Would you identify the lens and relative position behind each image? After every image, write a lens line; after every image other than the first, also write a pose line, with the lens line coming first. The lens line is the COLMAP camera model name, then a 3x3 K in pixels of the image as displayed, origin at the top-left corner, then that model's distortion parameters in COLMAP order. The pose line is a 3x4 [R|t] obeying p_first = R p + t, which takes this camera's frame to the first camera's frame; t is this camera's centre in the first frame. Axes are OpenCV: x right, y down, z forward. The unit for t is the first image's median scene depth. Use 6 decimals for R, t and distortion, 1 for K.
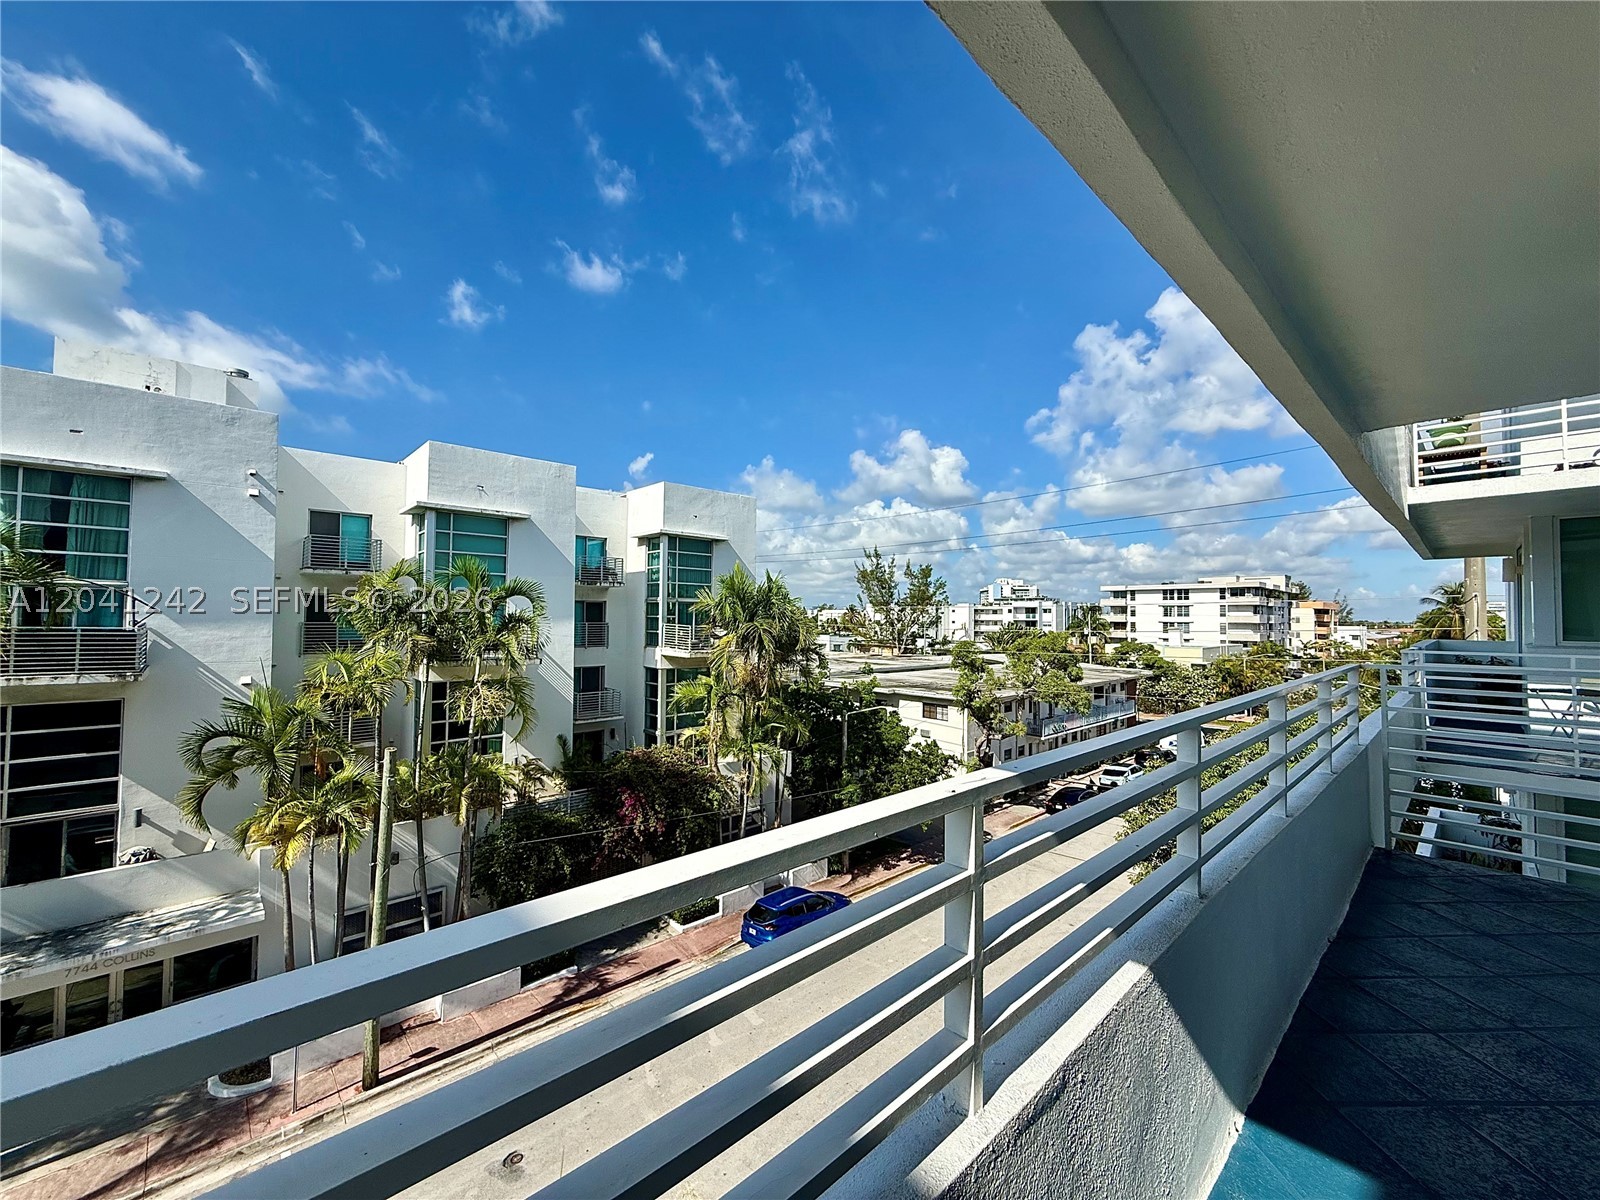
lens RADIAL K [[637.9, 0, 792.8], [0, 637.9, 599.0], [0, 0, 1]] dist [0.000050, 0.000188]
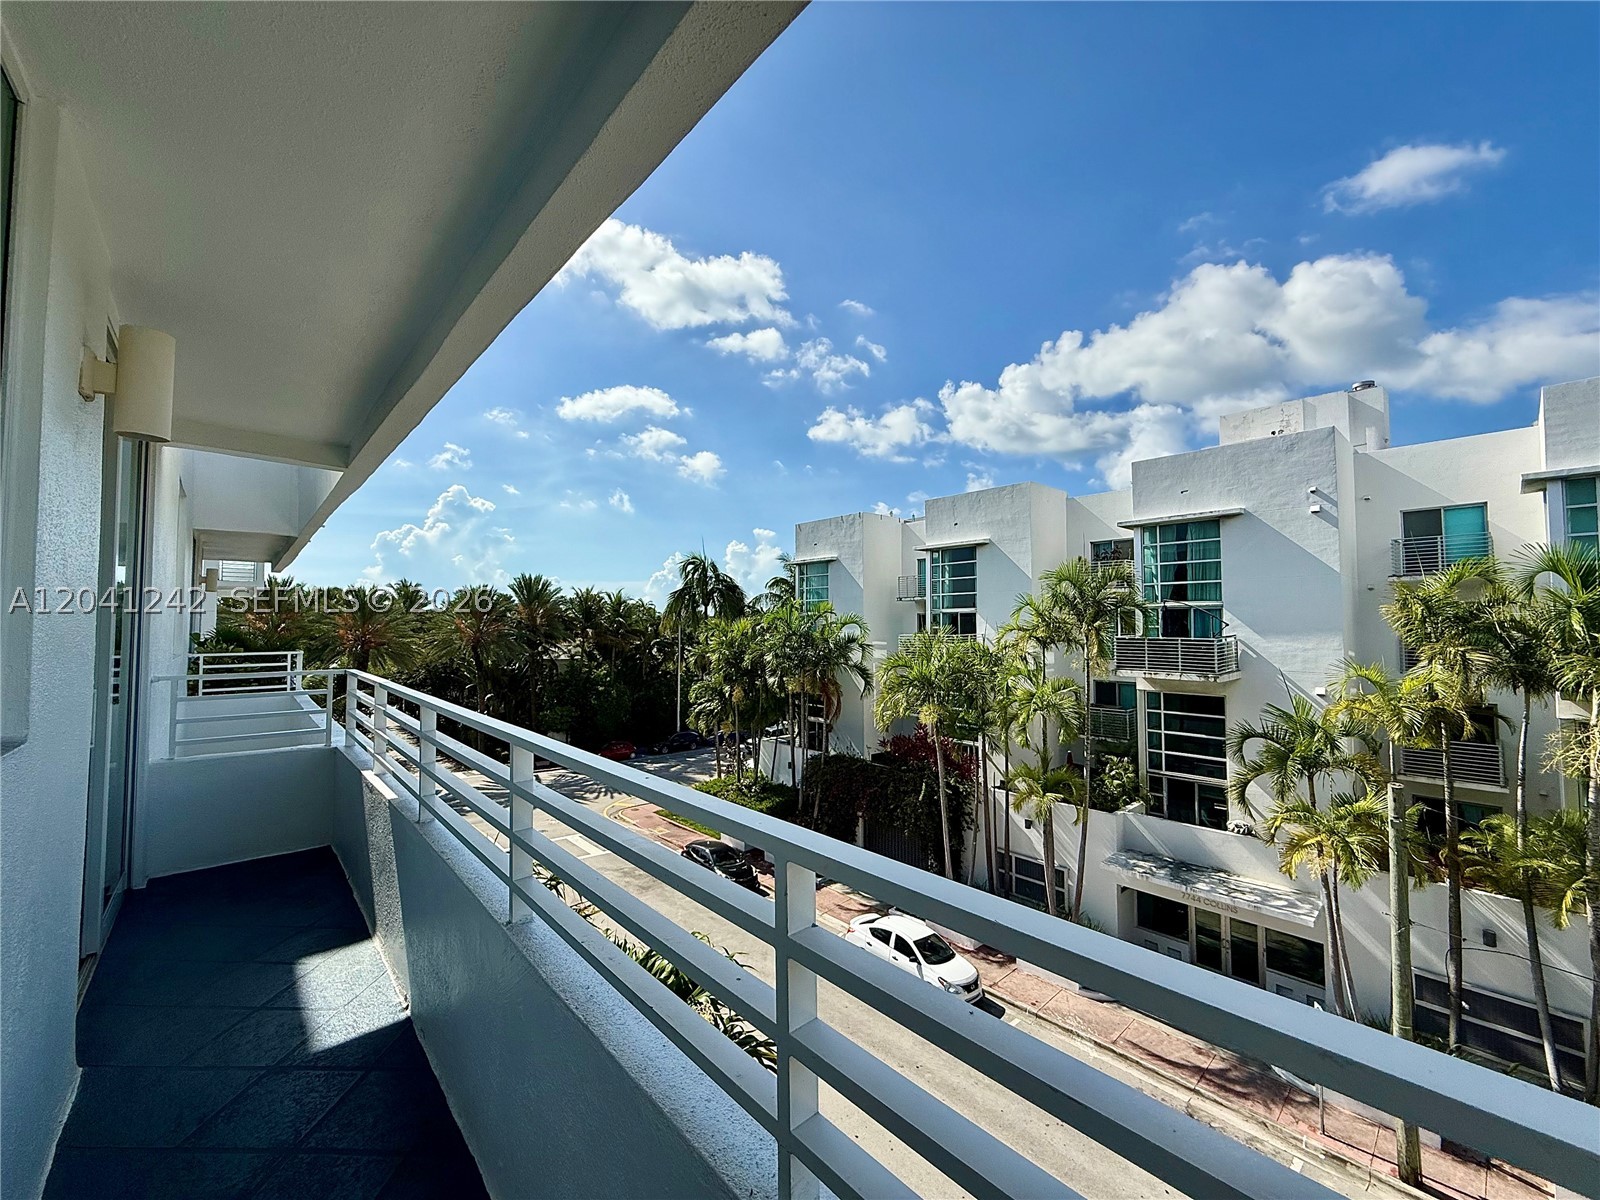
lens RADIAL K [[637.9, 0, 792.8], [0, 637.9, 599.0], [0, 0, 1]] dist [0.000050, 0.000188]
pose [[-0.031288, -0.052212, -0.998146, 0.233782], [0.031736, 0.998079, -0.053204, 0.007540], [0.999006, -0.033342, -0.029571, 0.211688]]
